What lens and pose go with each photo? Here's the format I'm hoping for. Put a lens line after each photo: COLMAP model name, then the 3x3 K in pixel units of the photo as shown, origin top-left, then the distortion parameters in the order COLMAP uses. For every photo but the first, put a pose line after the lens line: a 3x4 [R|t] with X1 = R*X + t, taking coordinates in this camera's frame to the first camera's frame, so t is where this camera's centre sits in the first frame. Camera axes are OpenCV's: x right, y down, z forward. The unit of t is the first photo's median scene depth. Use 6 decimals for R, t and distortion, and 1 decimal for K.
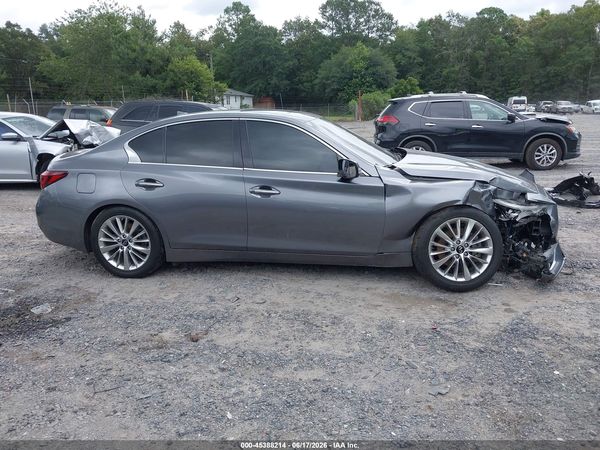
lens RADIAL K [[483.0, 0, 307.2], [0, 483.0, 211.5], [0, 0, 1]] dist [0.005629, -0.001329]
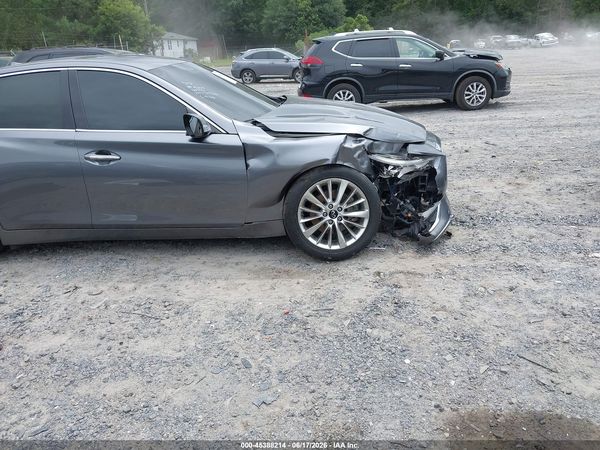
lens RADIAL K [[480.4, 0, 307.5], [0, 480.4, 212.8], [0, 0, 1]] dist [0.051183, -0.083995]
pose [[0.995357, -0.058268, 0.076608, 0.199335], [0.049156, 0.992046, 0.115884, -0.027895], [-0.082751, -0.111580, 0.990304, 0.132076]]
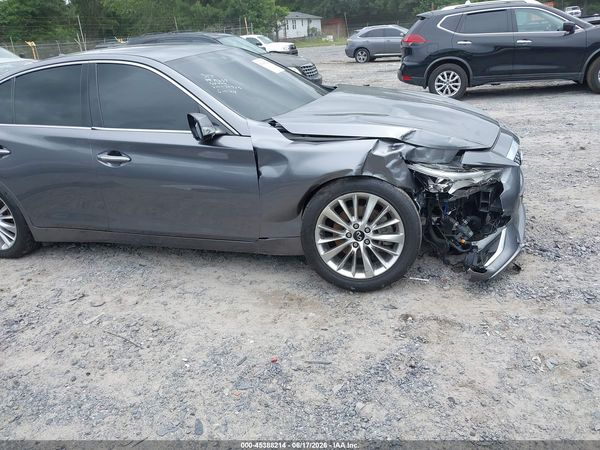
lens RADIAL K [[483.0, 0, 307.2], [0, 483.0, 211.5], [0, 0, 1]] dist [0.005629, -0.001329]
pose [[0.985506, -0.003528, -0.169607, 0.356964], [0.028694, 0.988845, 0.146156, -0.064266], [0.167199, -0.148904, 0.974614, 0.286592]]
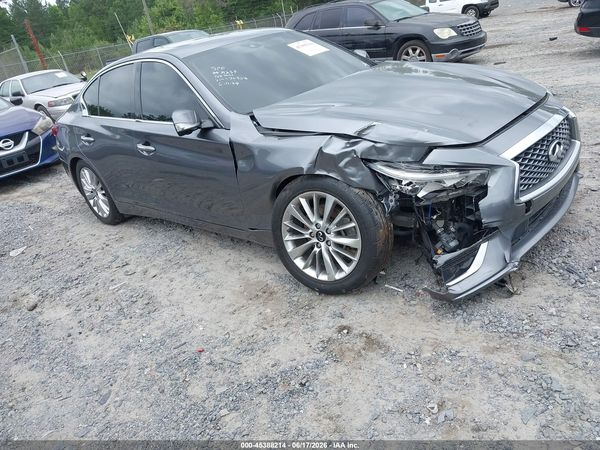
lens RADIAL K [[474.7, 0, 308.3], [0, 474.7, 221.1], [0, 0, 1]] dist [0.045186, -0.054728]
pose [[0.827189, 0.082398, -0.555850, 0.665469], [0.054460, 0.972779, 0.225246, -0.094724], [0.559278, -0.216593, 0.800185, 0.448027]]
